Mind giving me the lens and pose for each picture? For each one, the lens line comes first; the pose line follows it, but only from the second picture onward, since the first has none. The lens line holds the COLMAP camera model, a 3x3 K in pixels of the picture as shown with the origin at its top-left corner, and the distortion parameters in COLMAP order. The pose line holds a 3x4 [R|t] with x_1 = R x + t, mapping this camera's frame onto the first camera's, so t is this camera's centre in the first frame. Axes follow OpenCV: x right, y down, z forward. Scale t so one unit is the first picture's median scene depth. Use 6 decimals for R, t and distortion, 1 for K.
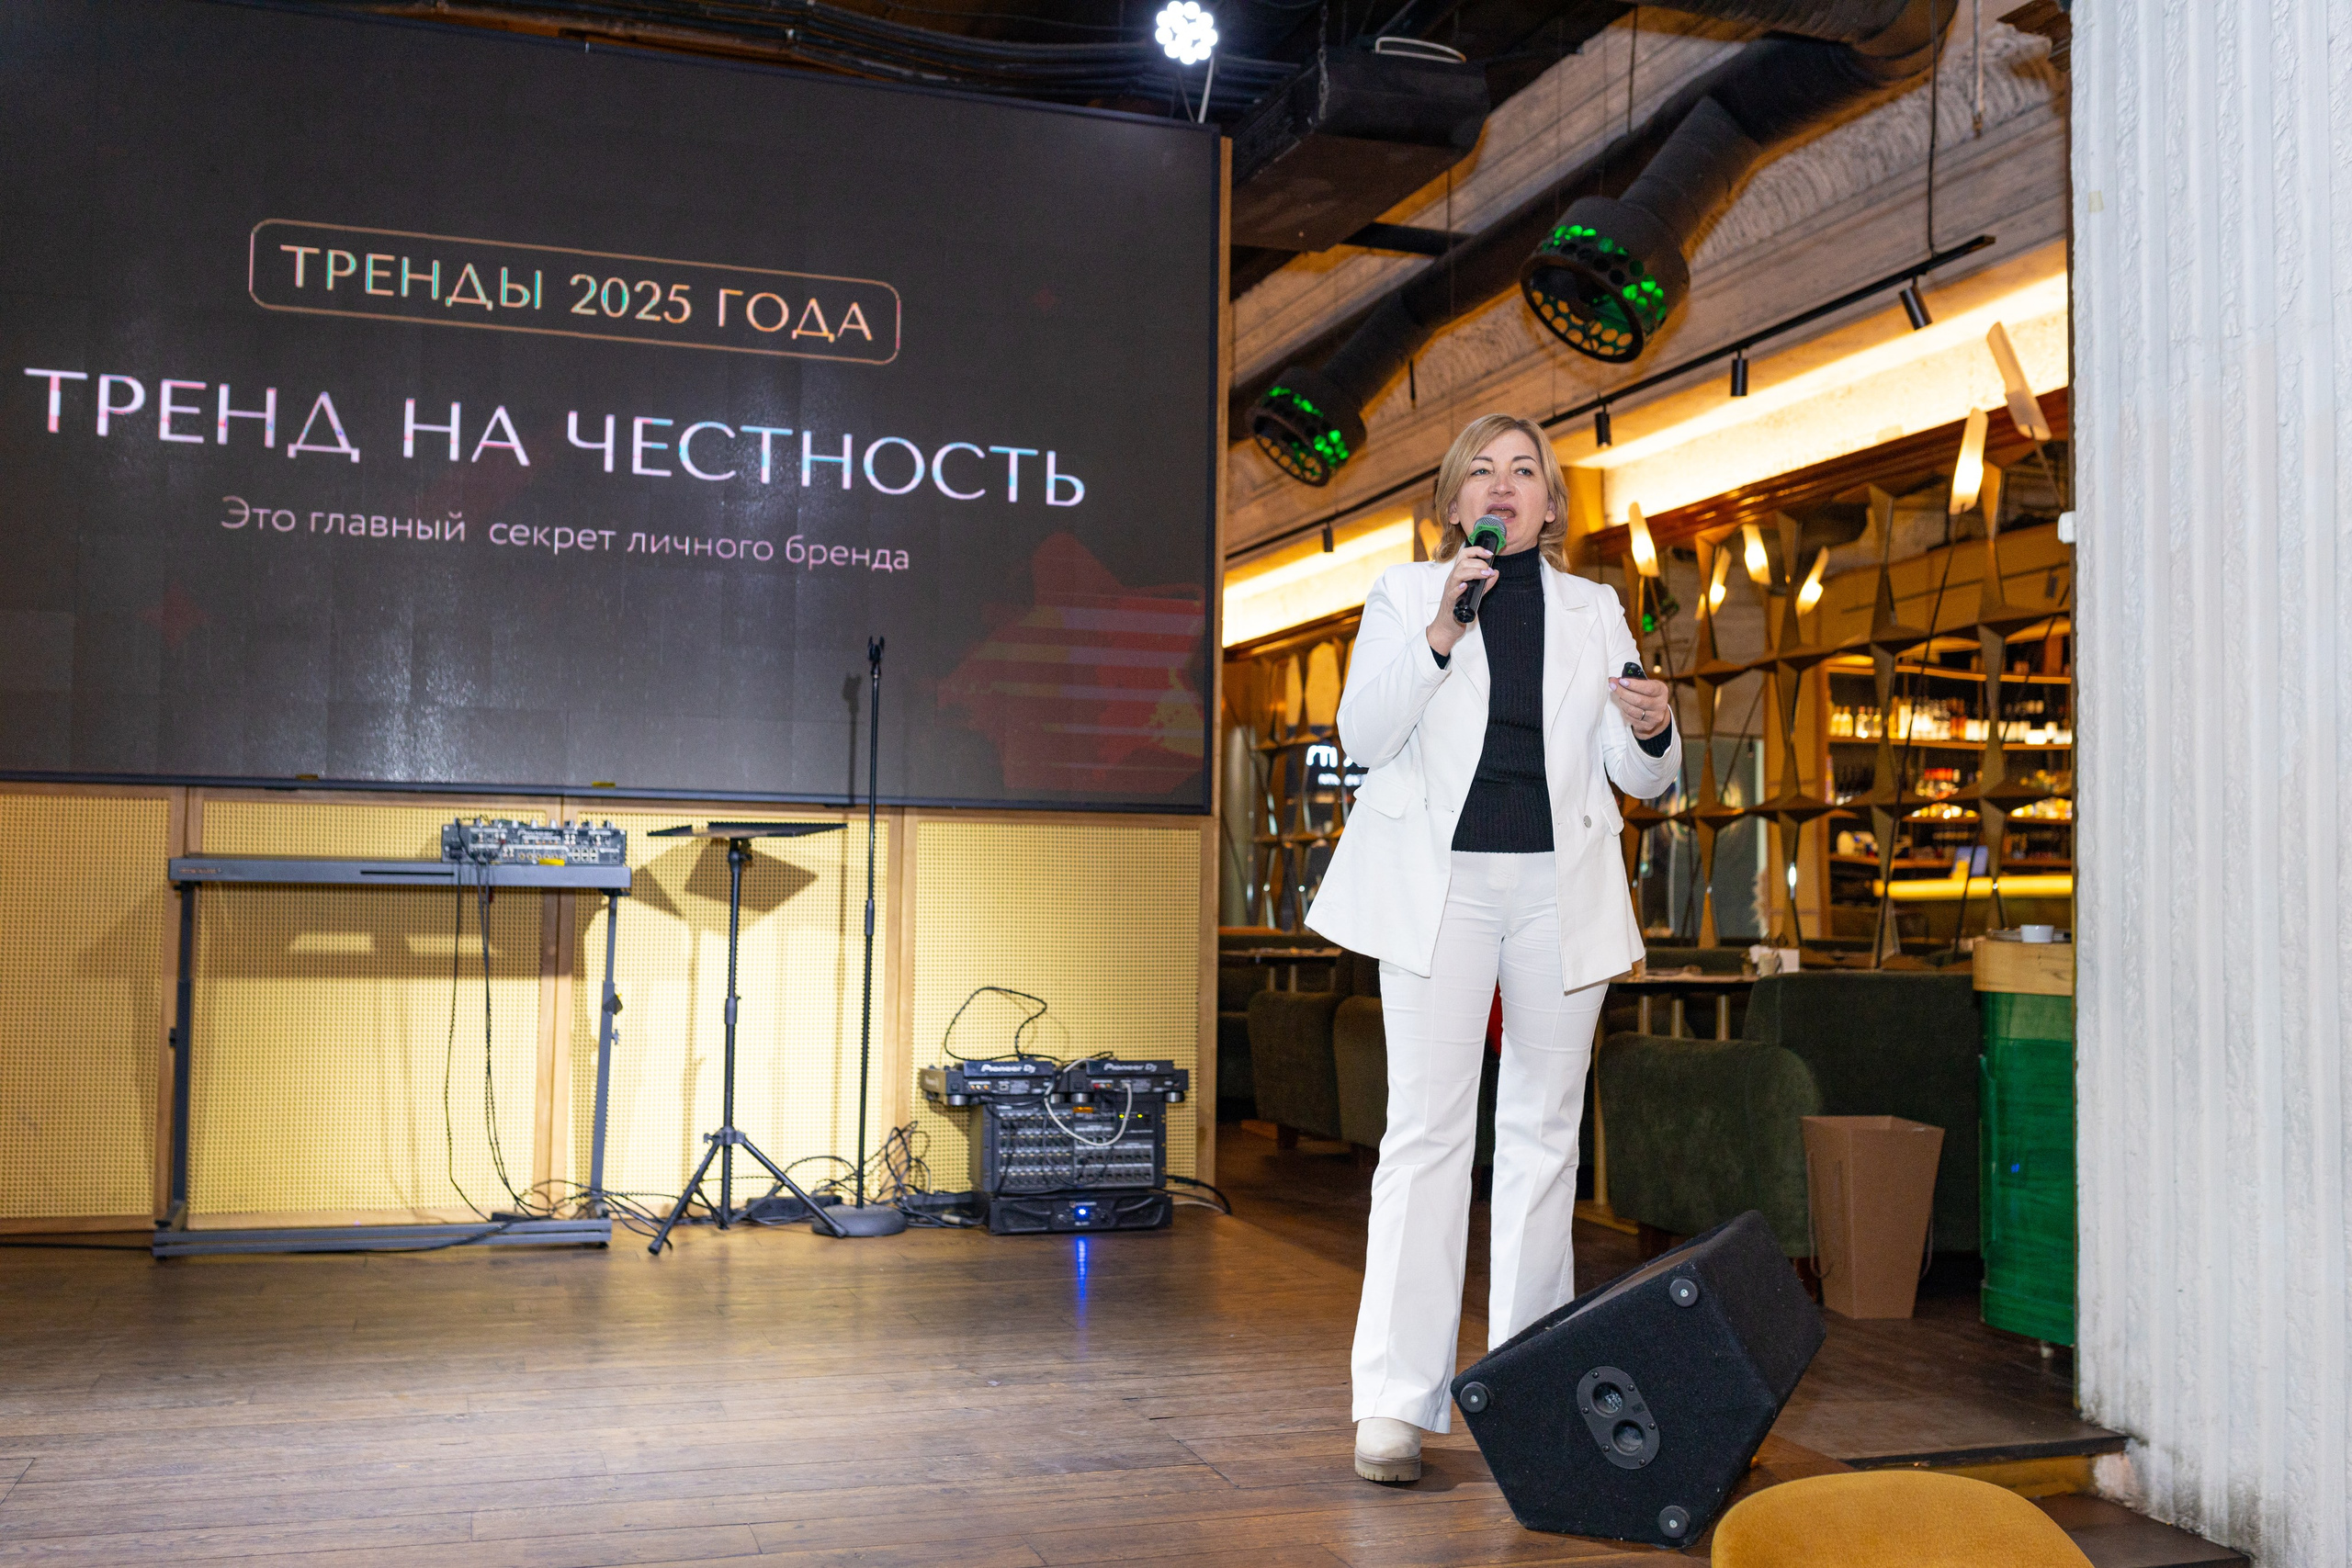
lens RADIAL K [[2273.3, 0, 1181.3], [0, 2273.3, 772.7], [0, 0, 1]] dist [0.007294, 0.000000]
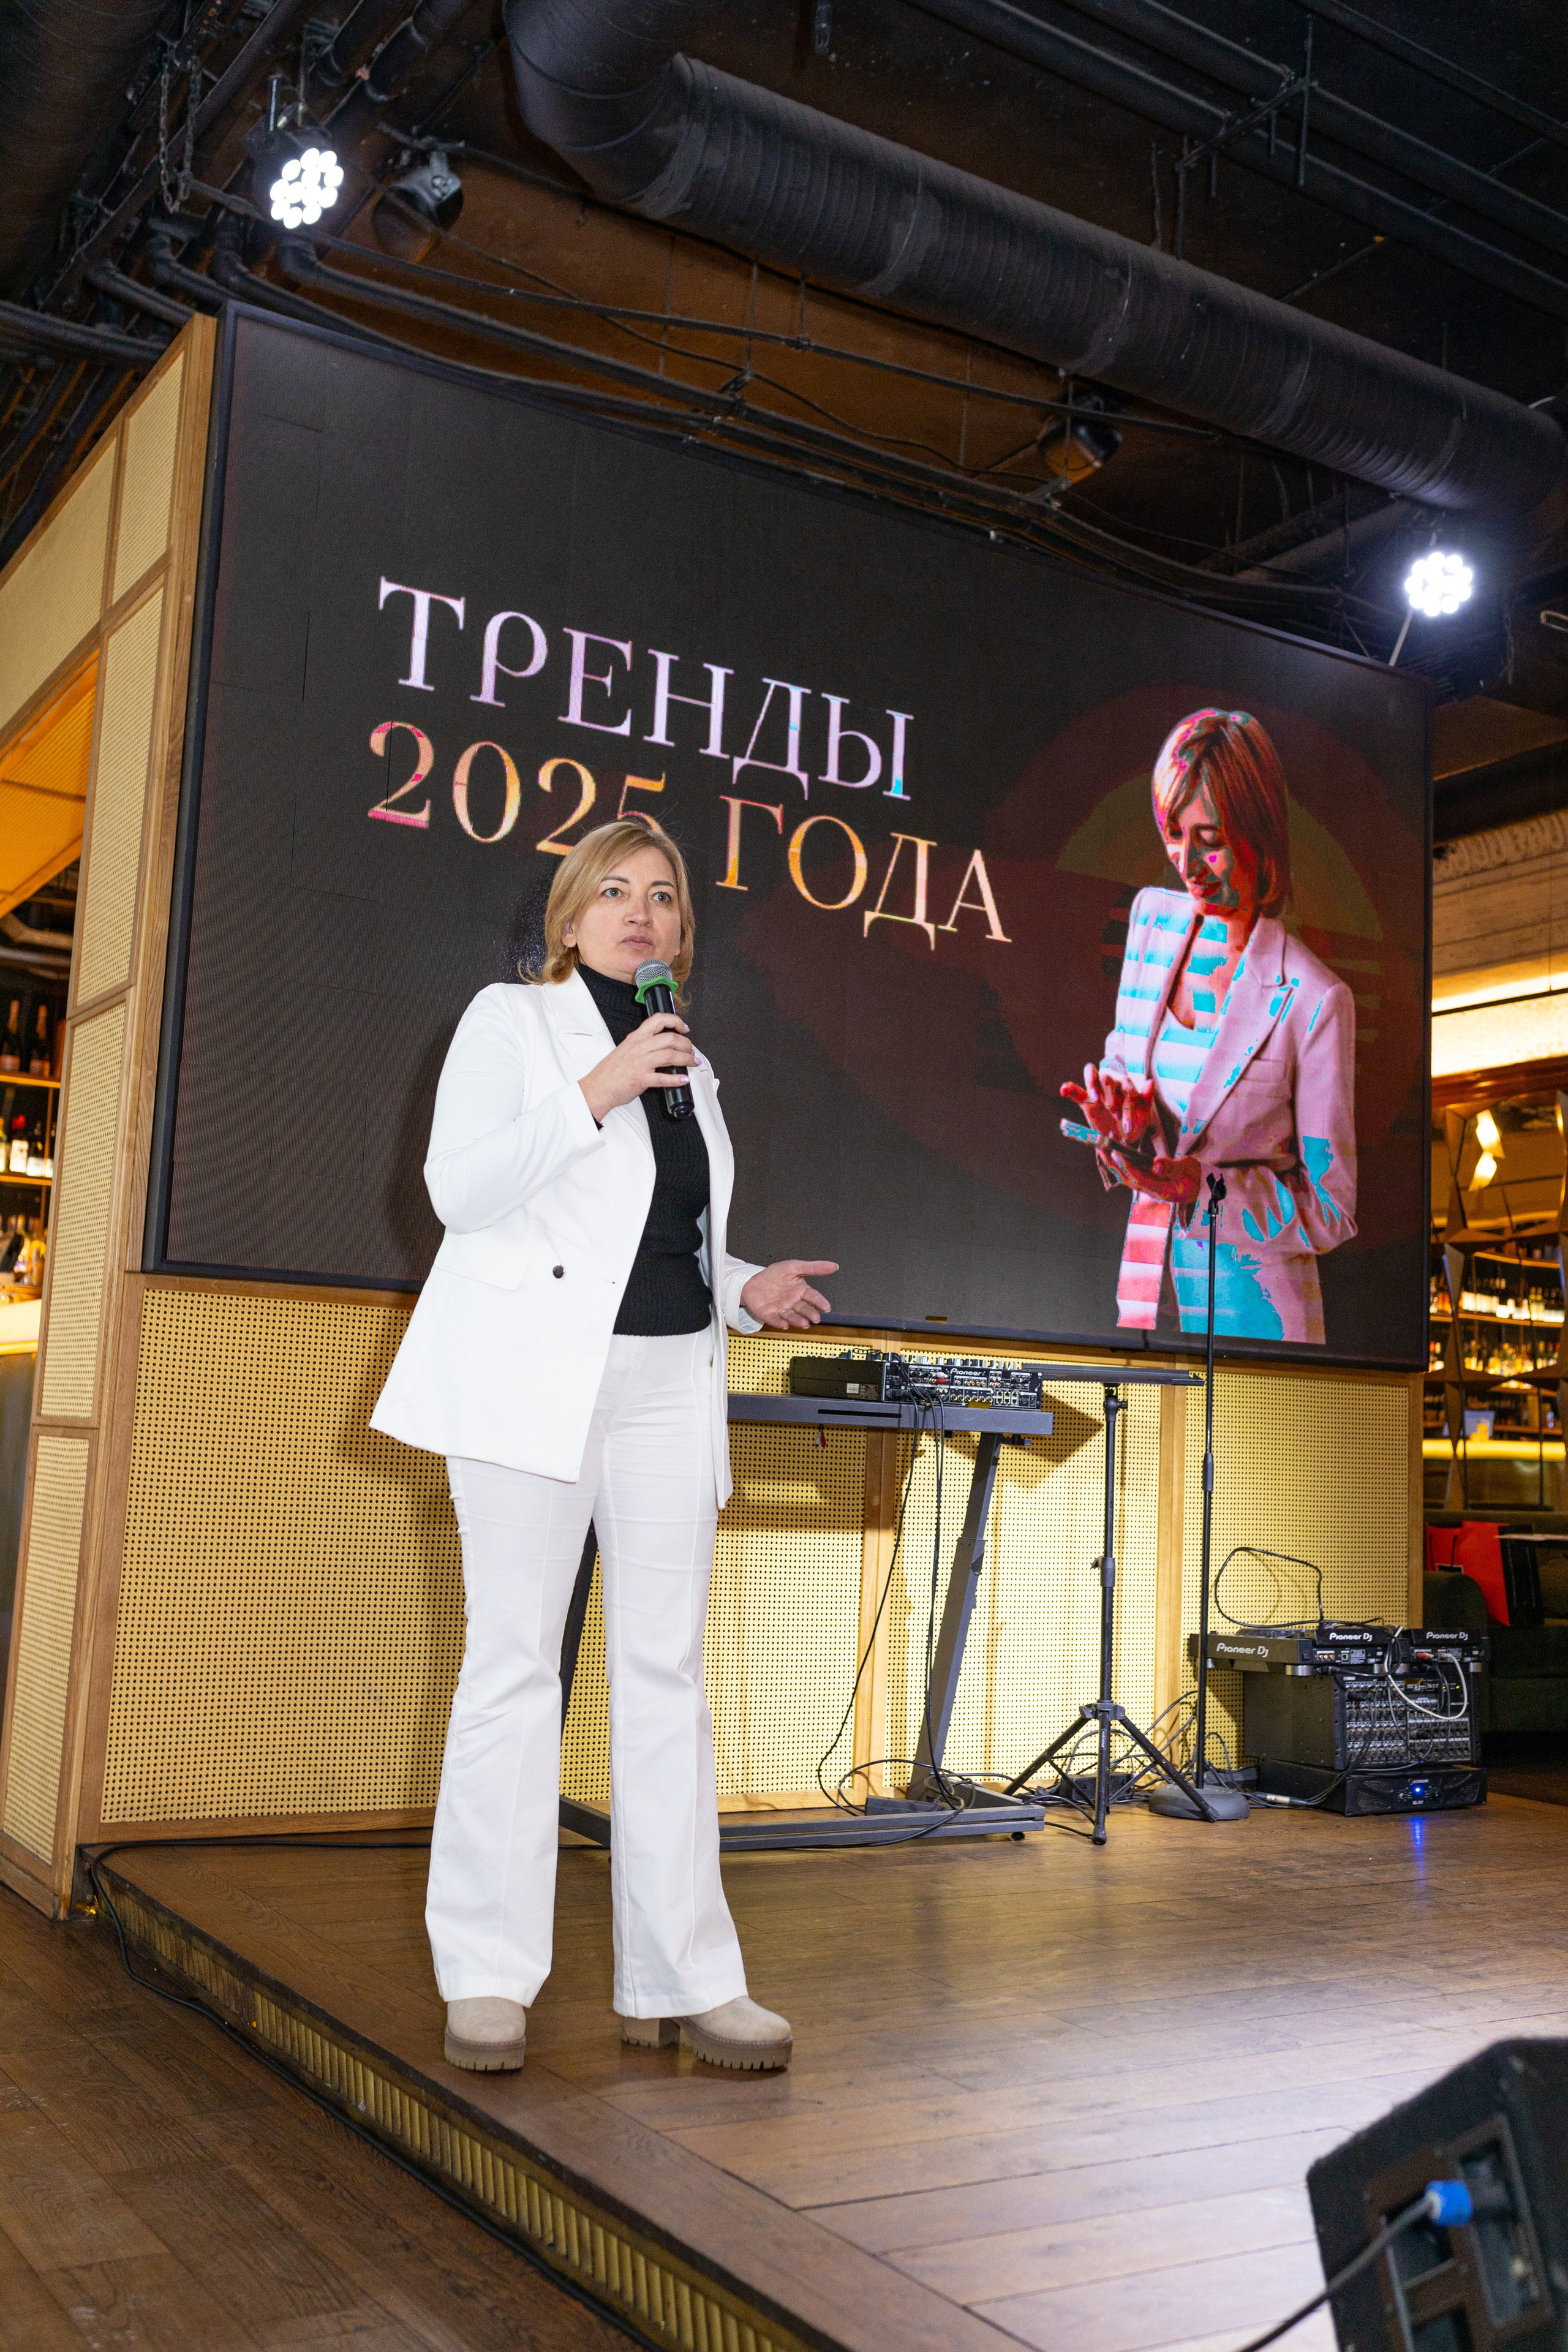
lens RADIAL K [[2273.5, 0, 781.6], [0, 2273.5, 1174.0], [0, 0, 1]] dist [0.007294, 0.000000]
pose [[0.967602, 0.054574, 0.246511, -0.549334], [-0.039309, 0.997016, -0.066431, 0.010226], [-0.249401, 0.054589, 0.966861, 0.132028]]
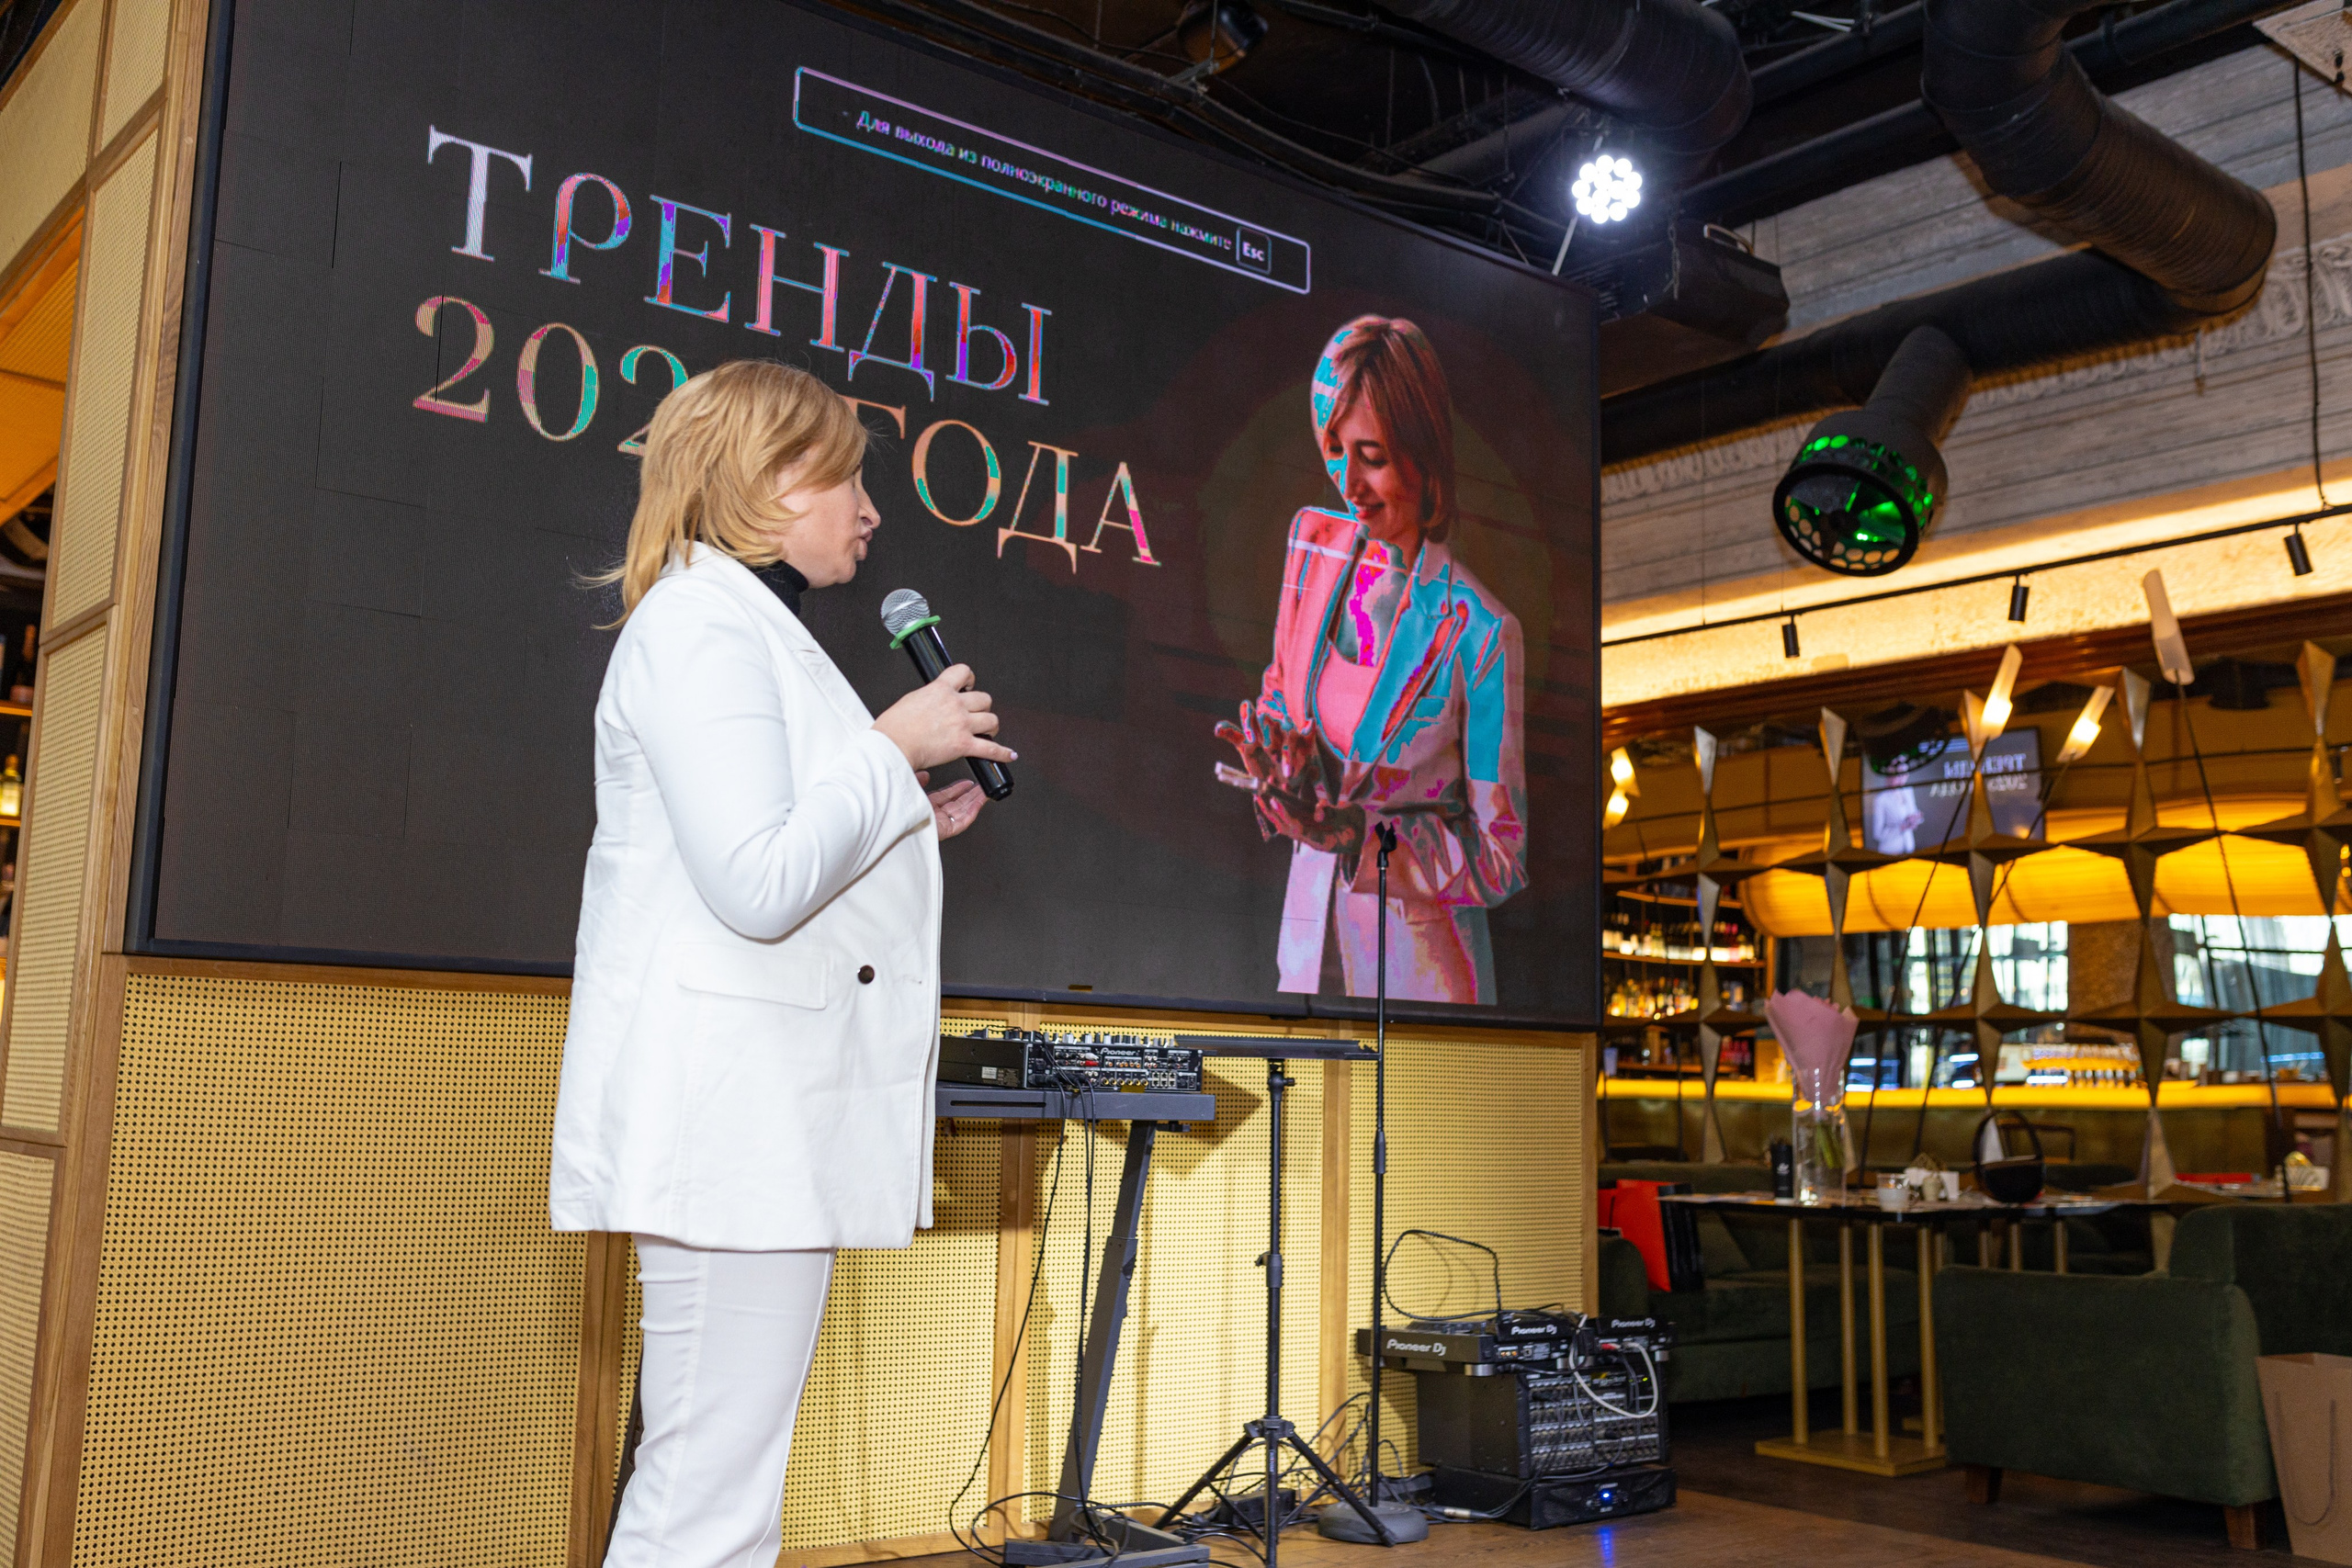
lens RADIAL K [[2273.3, 0, 1175.3], [0, 2273.3, 767.1], [0, 0, 1]] dist [0.007294, 0.000000]
pose [[0.928746, 0.057284, 0.366265, -0.530592], [-0.027073, 0.995832, -0.087099, -0.003734], [-0.369727, 0.070978, 0.926425, 0.235288]]
